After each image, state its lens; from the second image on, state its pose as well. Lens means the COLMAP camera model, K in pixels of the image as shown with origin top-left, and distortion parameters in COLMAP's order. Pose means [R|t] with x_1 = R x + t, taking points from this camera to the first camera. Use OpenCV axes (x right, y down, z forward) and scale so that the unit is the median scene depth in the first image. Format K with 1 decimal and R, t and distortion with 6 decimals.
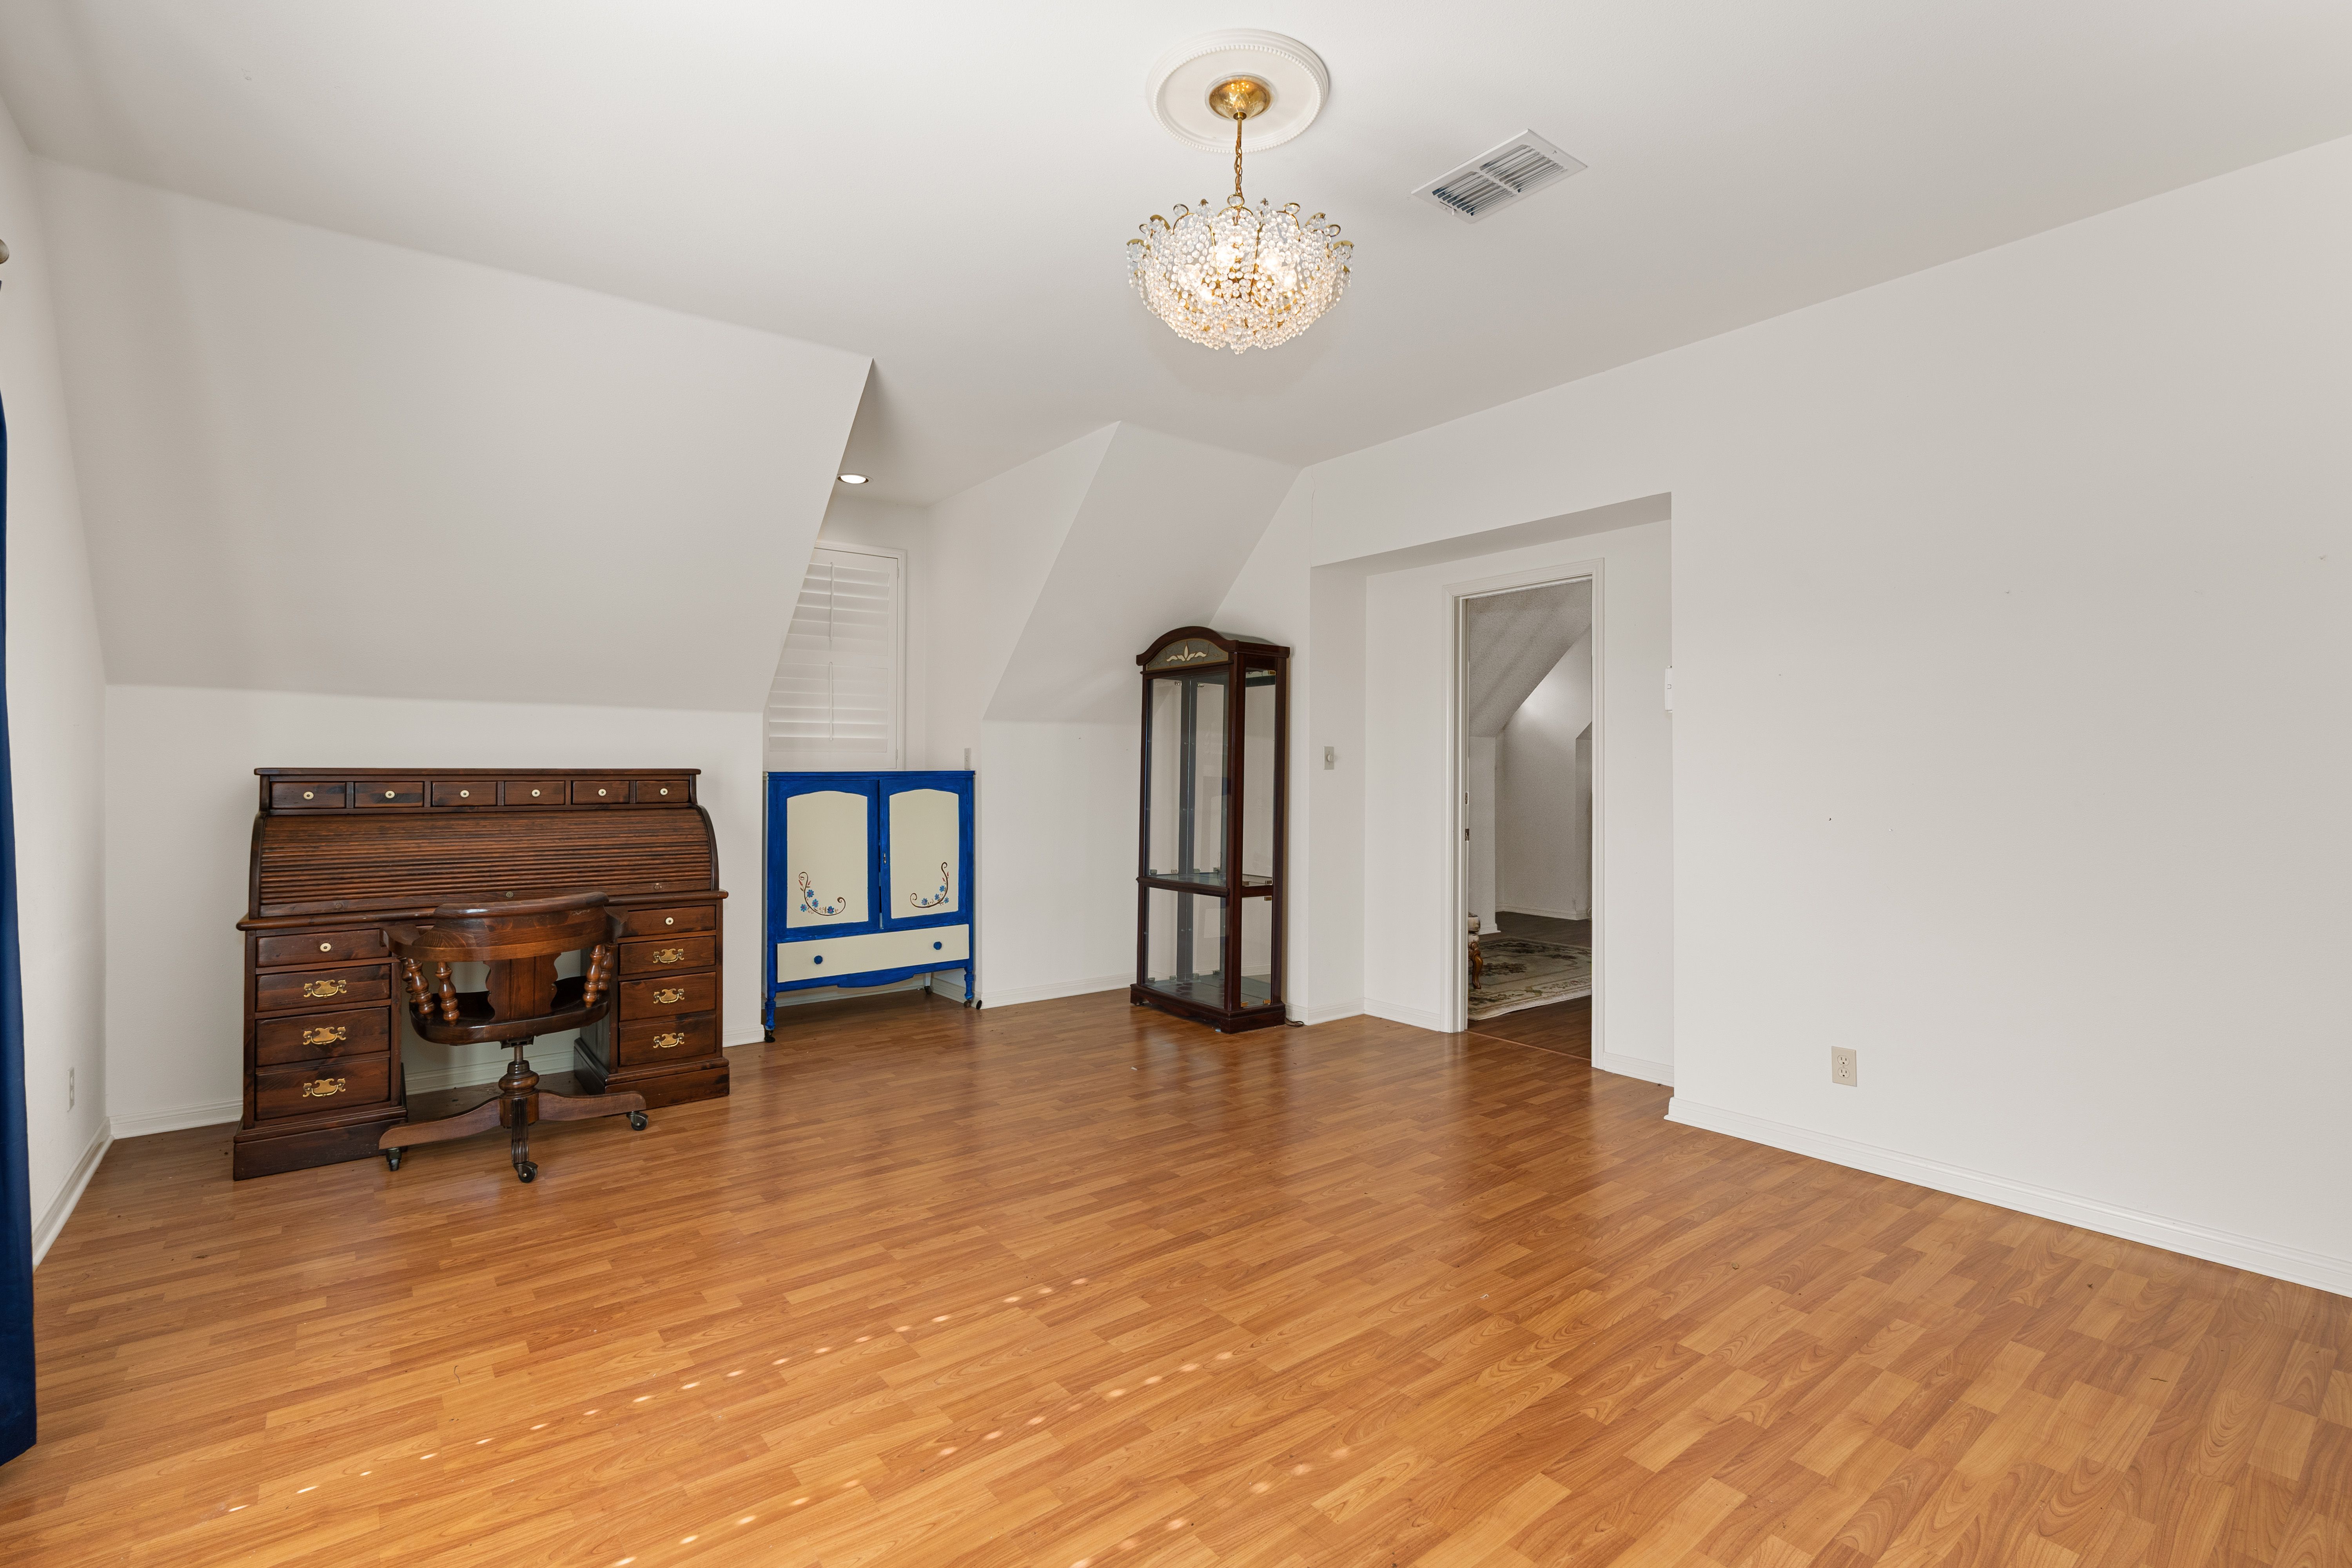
lens RADIAL K [[1069.2, 0, 1175.2], [0, 1069.2, 769.7], [0, 0, 1]] dist [-0.005551, 0.000083]
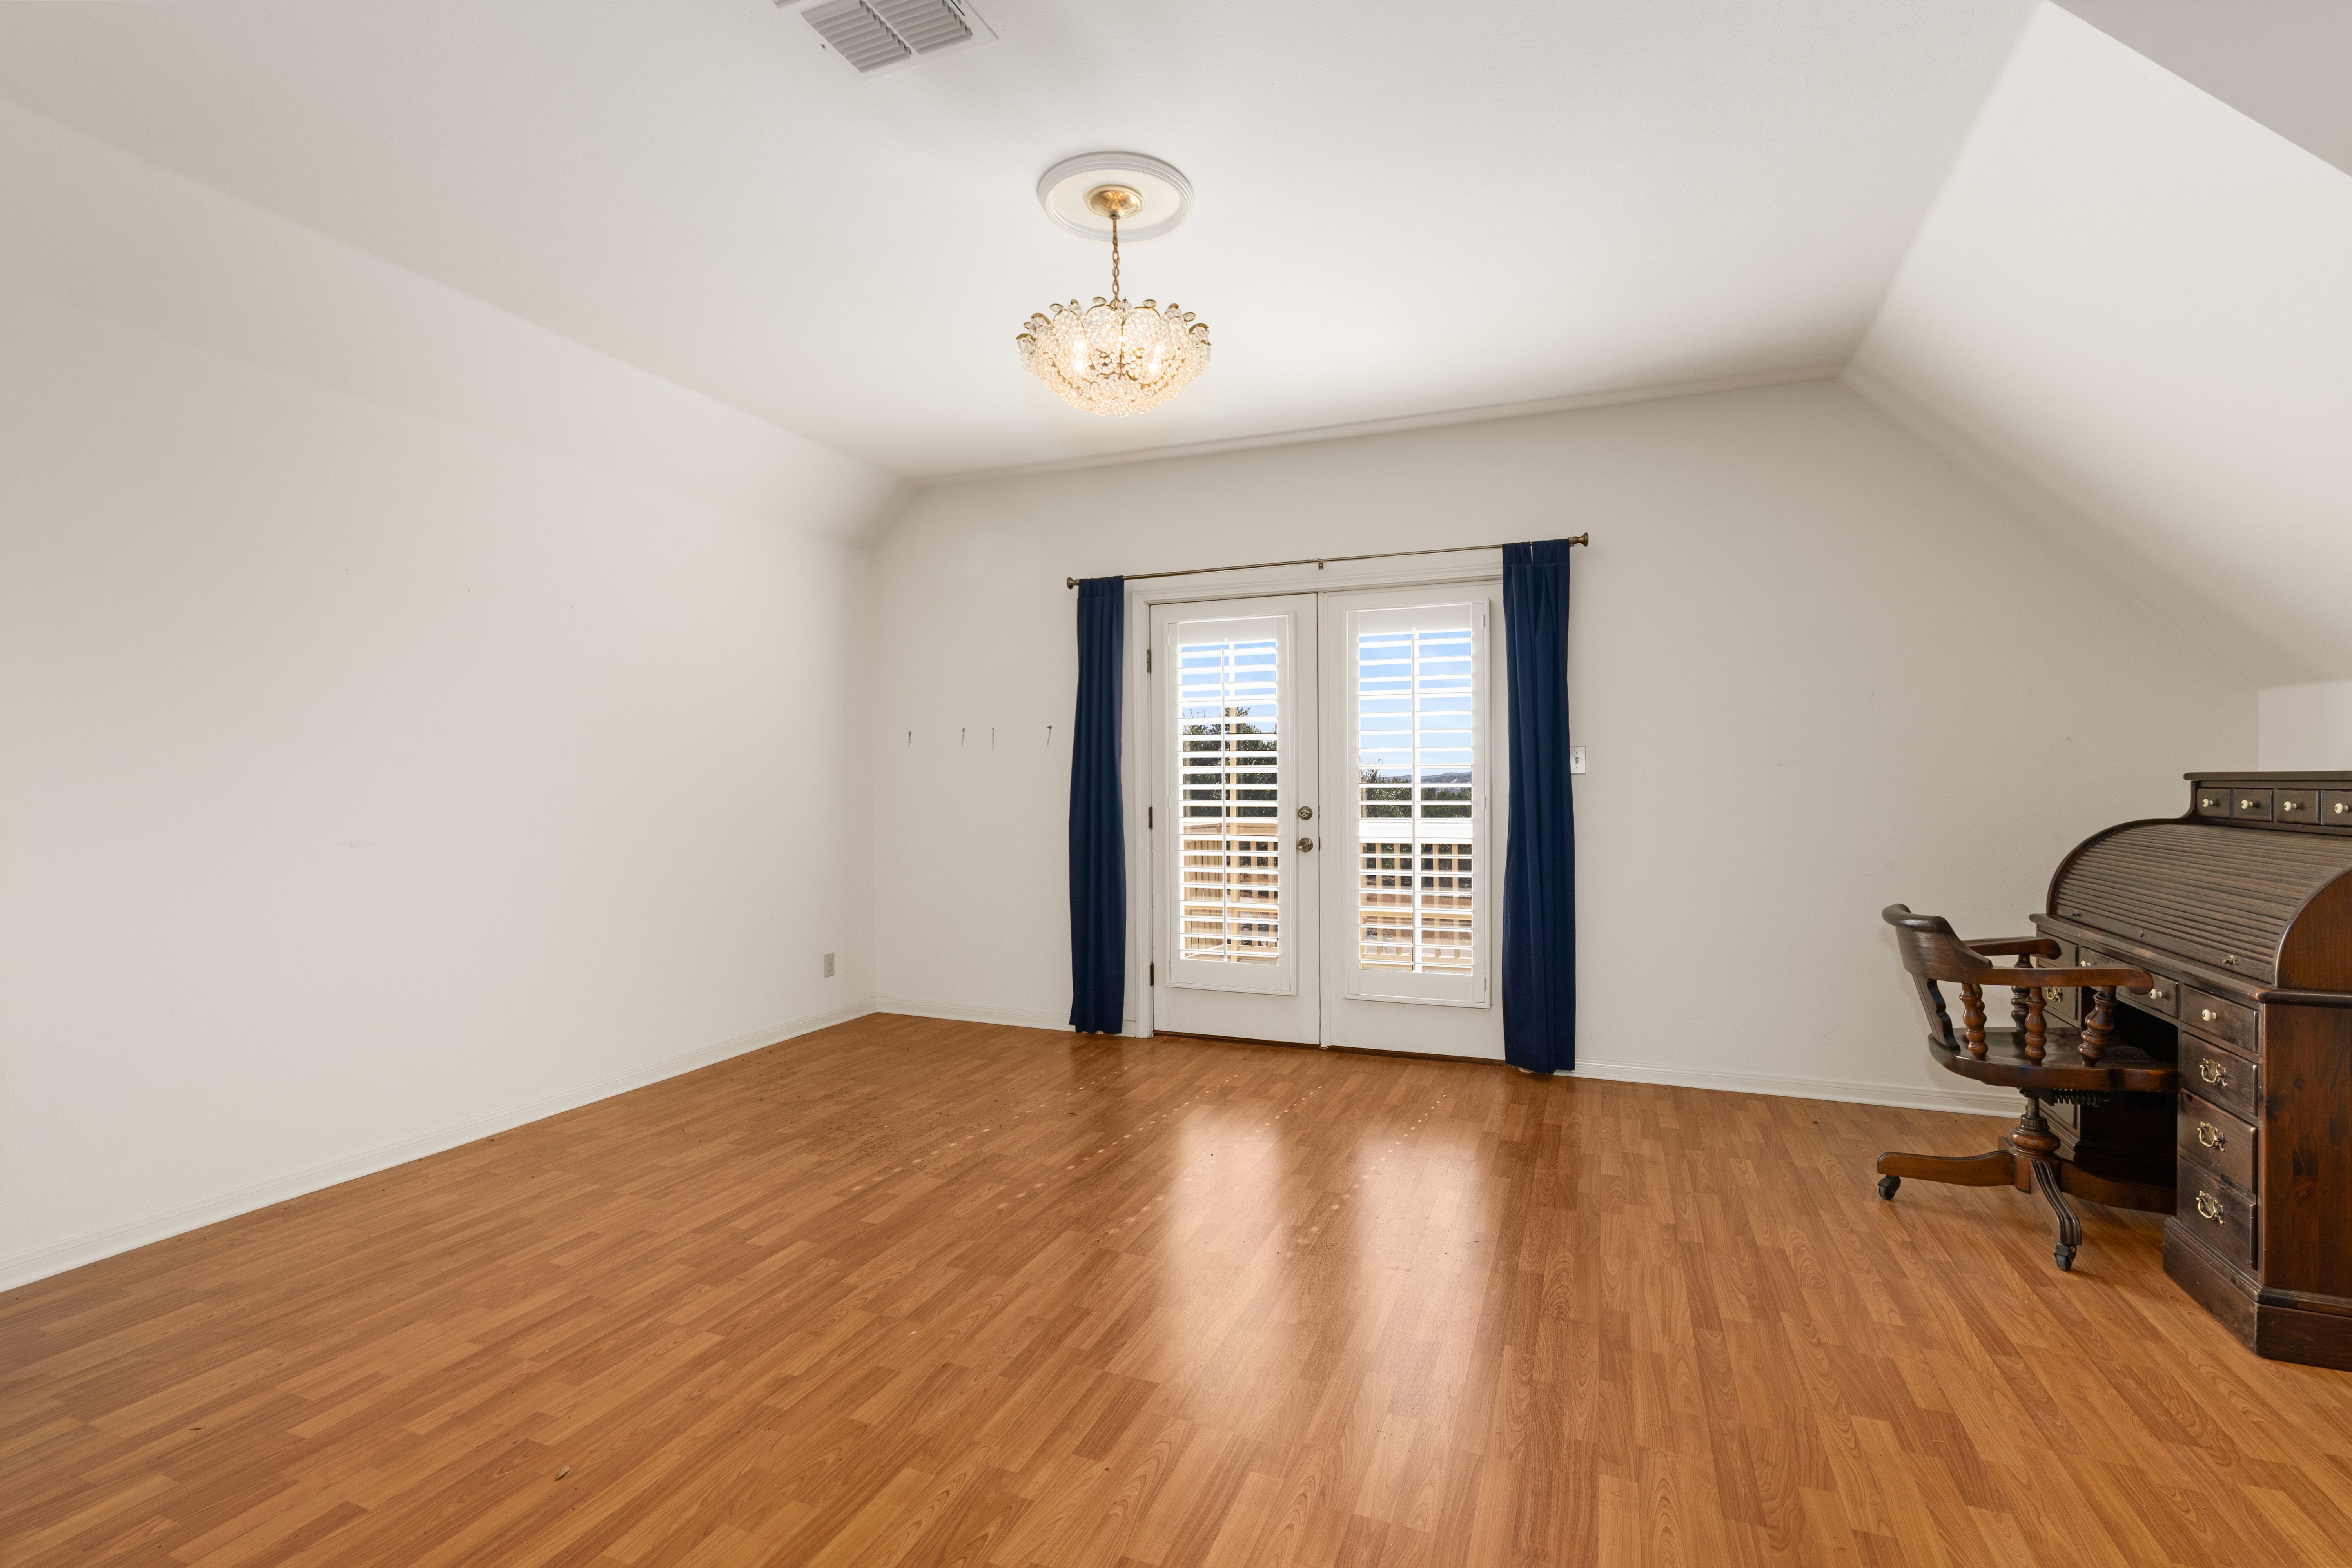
lens RADIAL K [[1069.2, 0, 1175.2], [0, 1069.2, 769.7], [0, 0, 1]] dist [-0.005551, 0.000083]
pose [[-0.865082, -0.003914, -0.501615, 0.612879], [0.001982, 0.999935, -0.011220, 0.007088], [0.501627, -0.010700, -0.865018, 2.104814]]
